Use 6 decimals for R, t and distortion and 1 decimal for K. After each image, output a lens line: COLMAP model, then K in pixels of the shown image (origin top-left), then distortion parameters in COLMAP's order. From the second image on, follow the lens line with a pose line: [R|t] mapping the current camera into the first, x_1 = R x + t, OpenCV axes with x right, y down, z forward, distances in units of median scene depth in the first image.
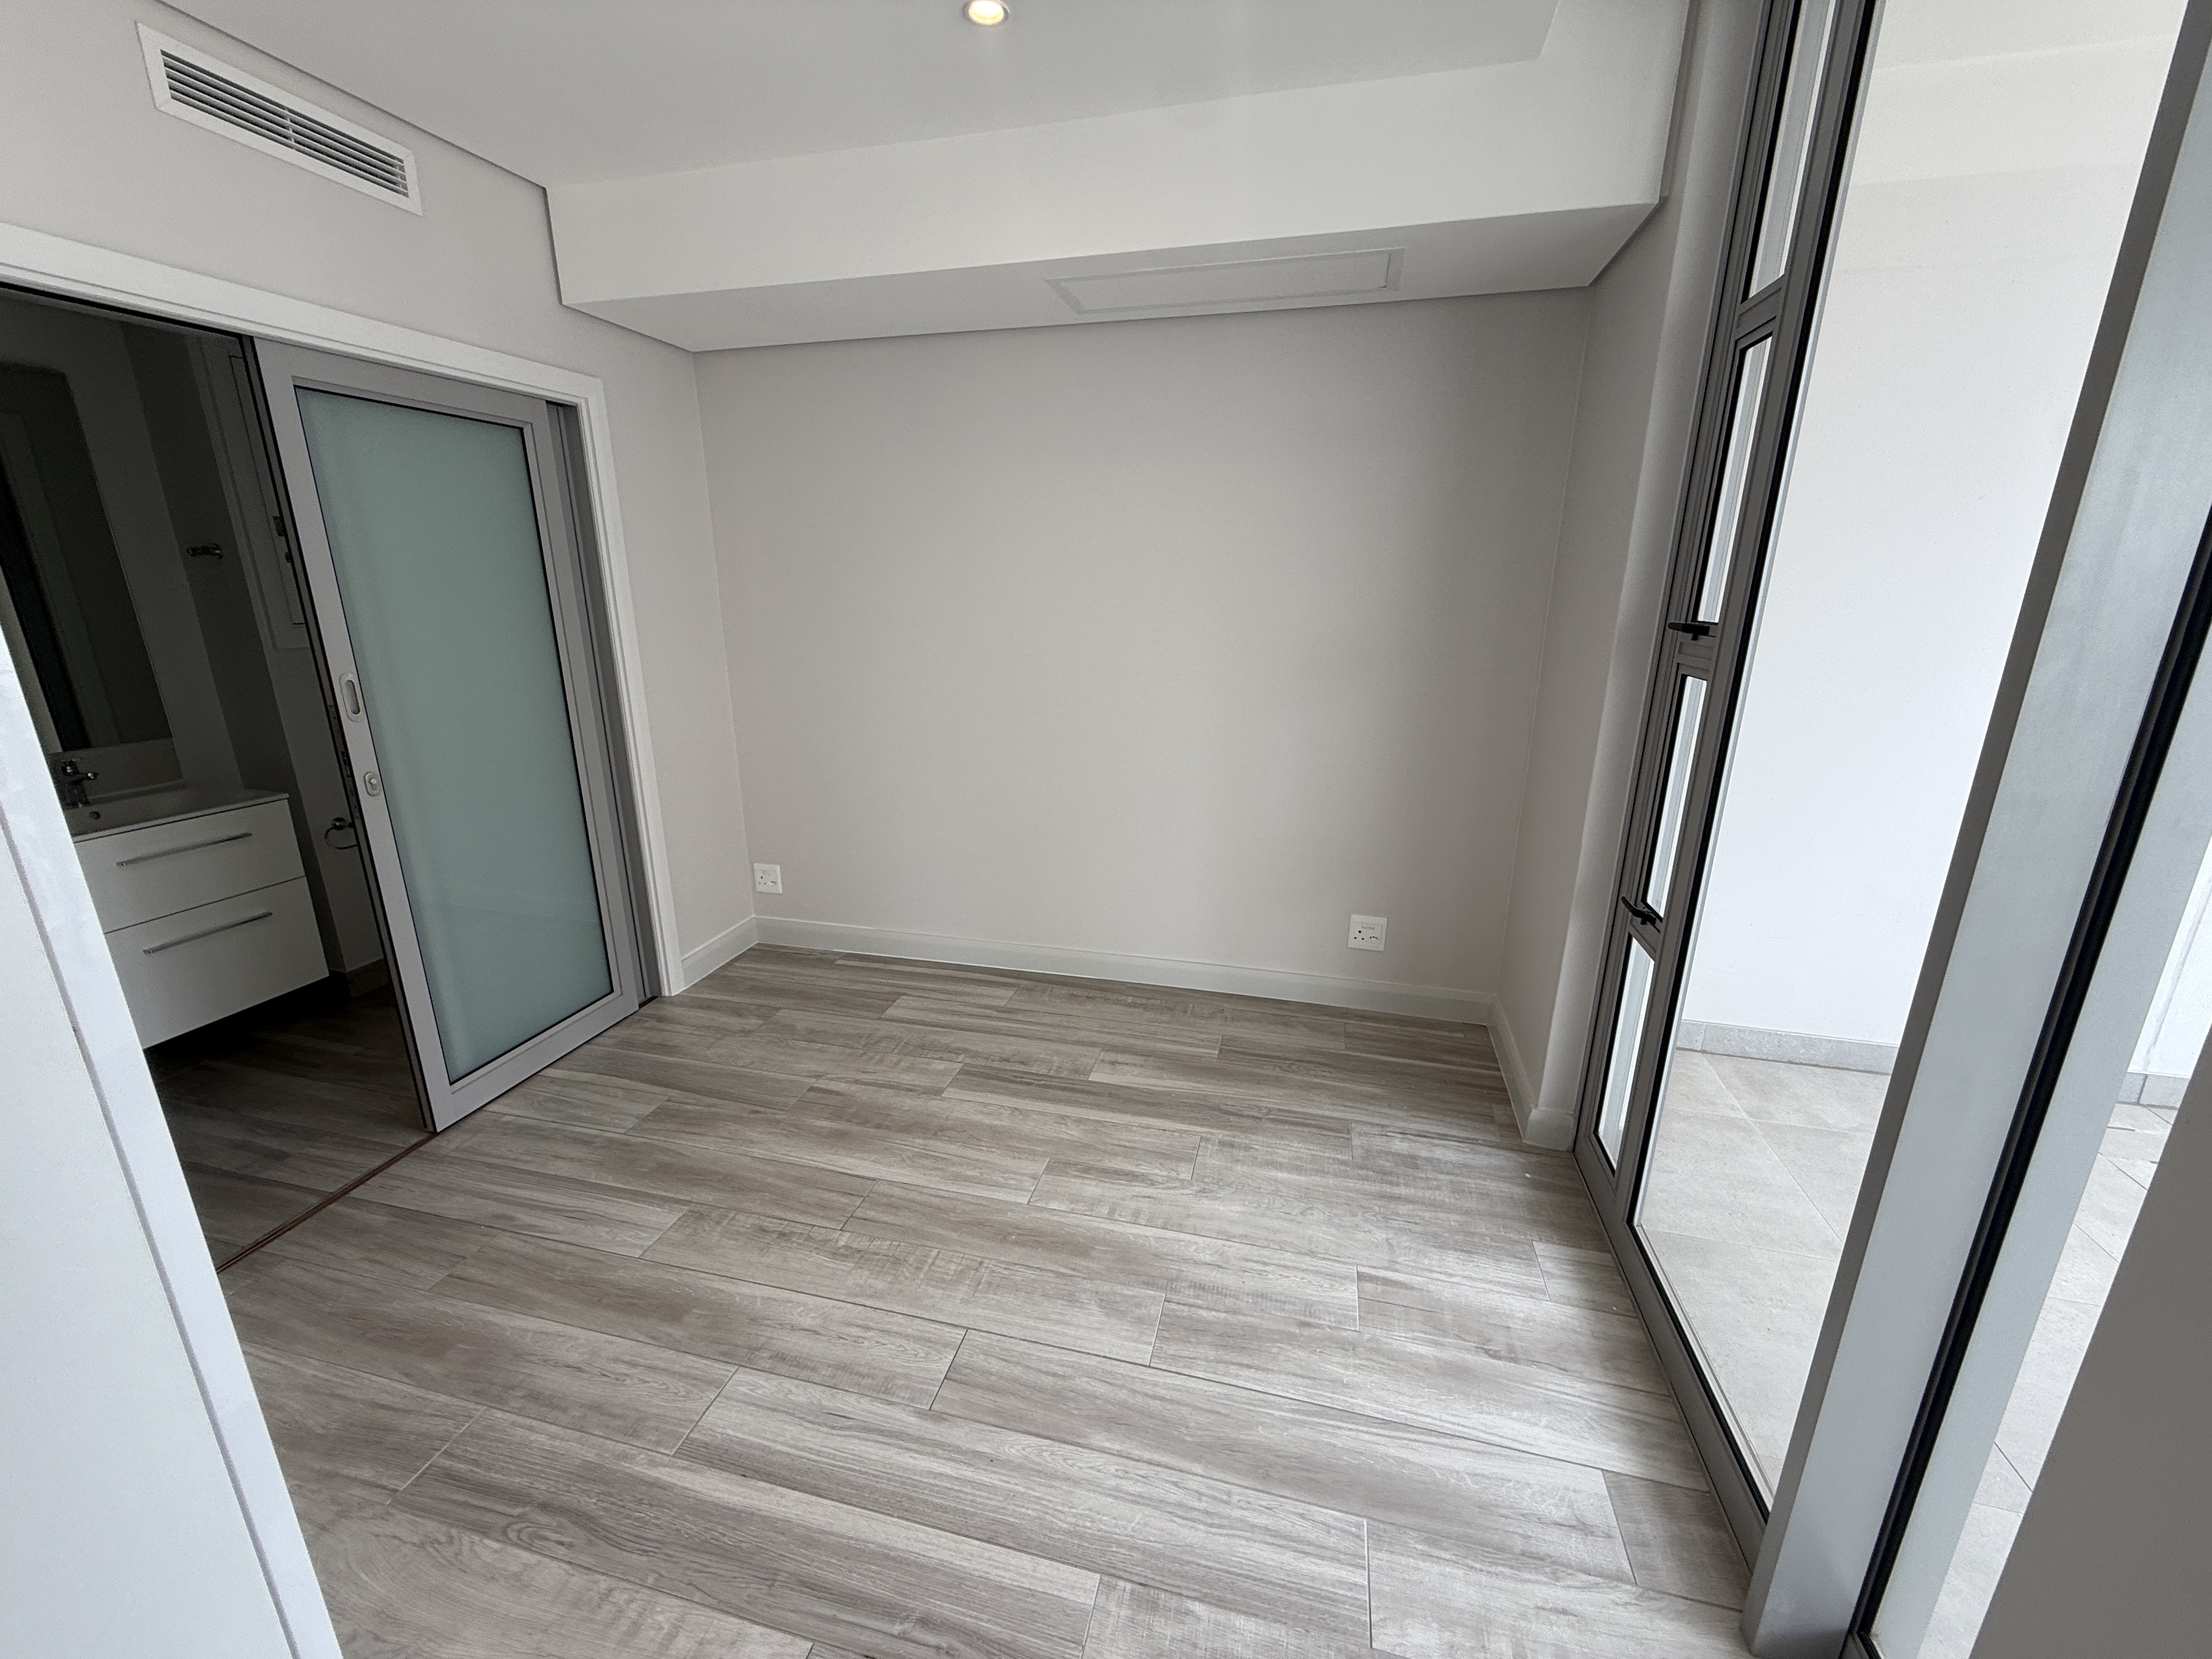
lens RADIAL K [[882.6, 0, 1090.7], [0, 882.6, 828.5], [0, 0, 1]] dist [0.001815, 0.000093]
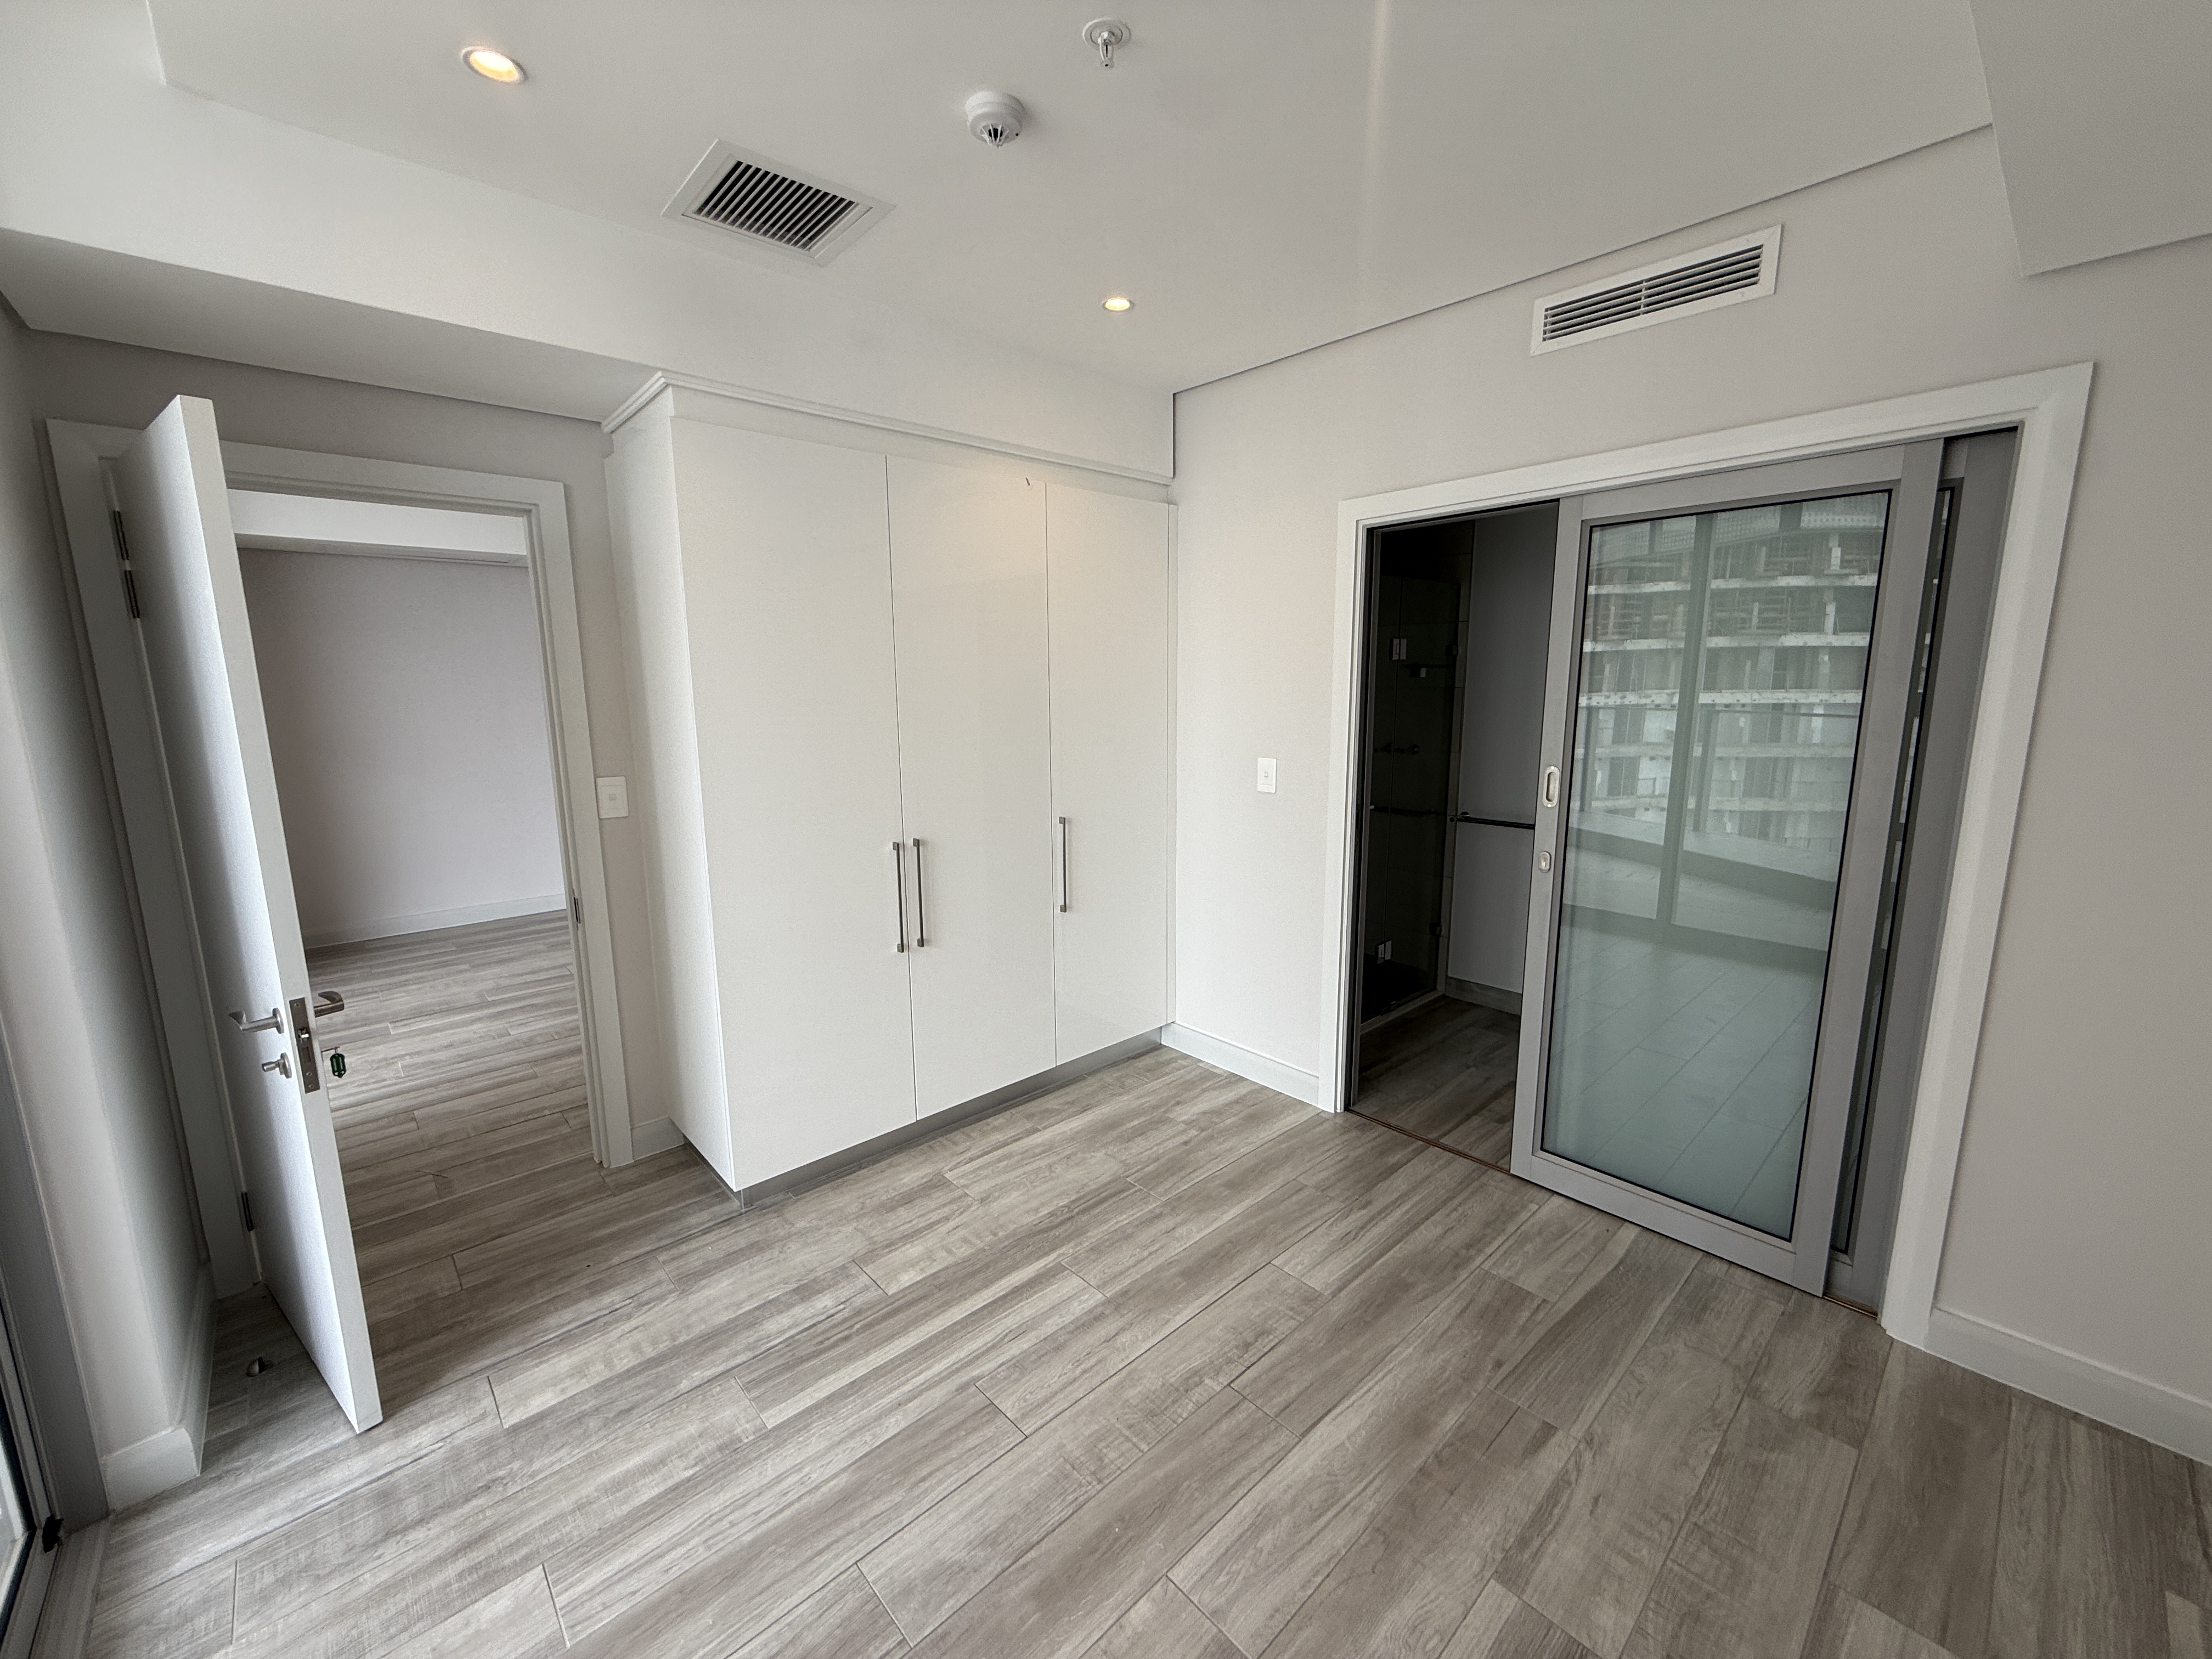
lens RADIAL K [[881.2, 0, 1099.4], [0, 881.2, 823.3], [0, 0, 1]] dist [0.002898, 0.000307]
pose [[-0.543897, 0.139662, -0.827448, 0.563019], [-0.218468, 0.928483, 0.300318, -0.401587], [0.810214, 0.344113, -0.474488, 1.359927]]
